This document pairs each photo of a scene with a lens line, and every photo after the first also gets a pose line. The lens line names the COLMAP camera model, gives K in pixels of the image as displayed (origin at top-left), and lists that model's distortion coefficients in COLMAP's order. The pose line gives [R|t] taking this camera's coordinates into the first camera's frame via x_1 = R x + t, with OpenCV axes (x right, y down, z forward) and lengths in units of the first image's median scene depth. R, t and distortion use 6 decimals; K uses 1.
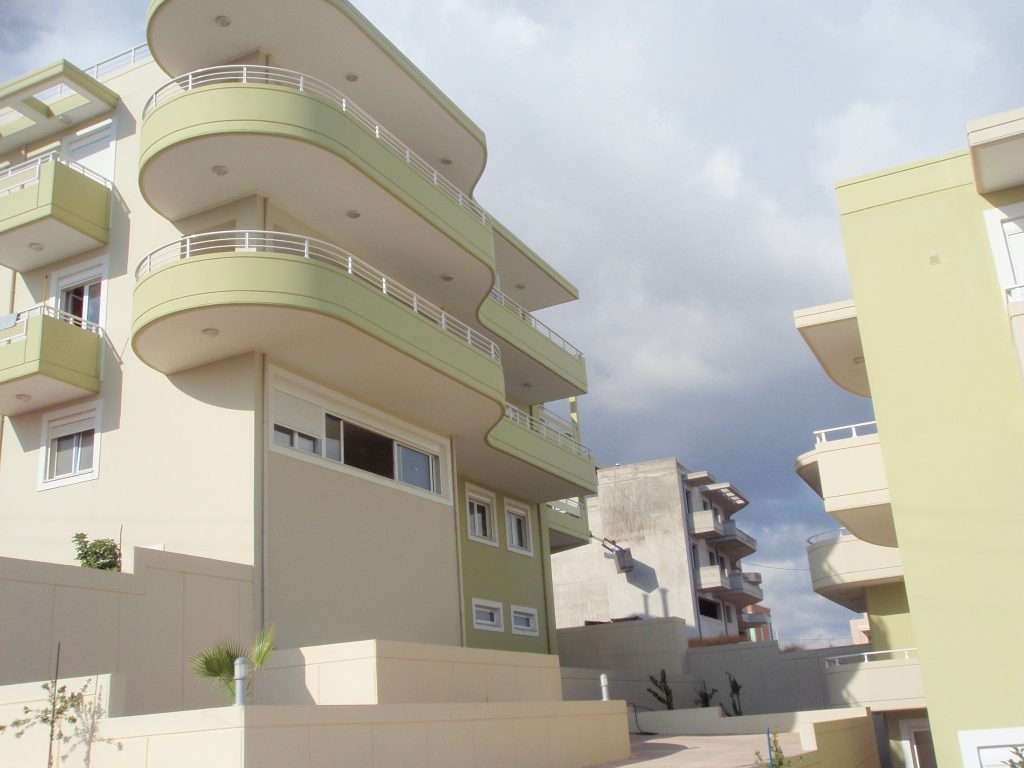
lens RADIAL K [[1055.8, 0, 512.0], [0, 1055.8, 384.0], [0, 0, 1]] dist [0.013523, -0.001840]
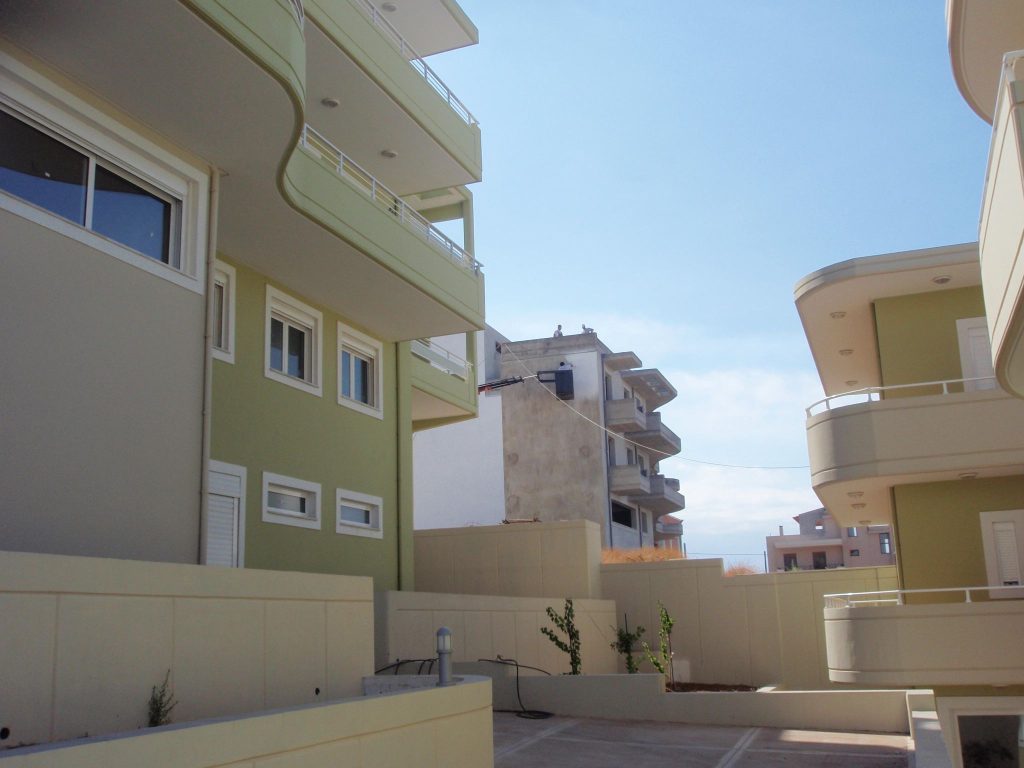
lens RADIAL K [[1055.6, 0, 512.0], [0, 1055.6, 384.0], [0, 0, 1]] dist [-0.004004, 0.003241]
pose [[0.994991, 0.056486, 0.082479, 0.045609], [-0.063566, 0.994274, 0.085903, 0.081865], [-0.077155, -0.090715, 0.992884, 0.351850]]
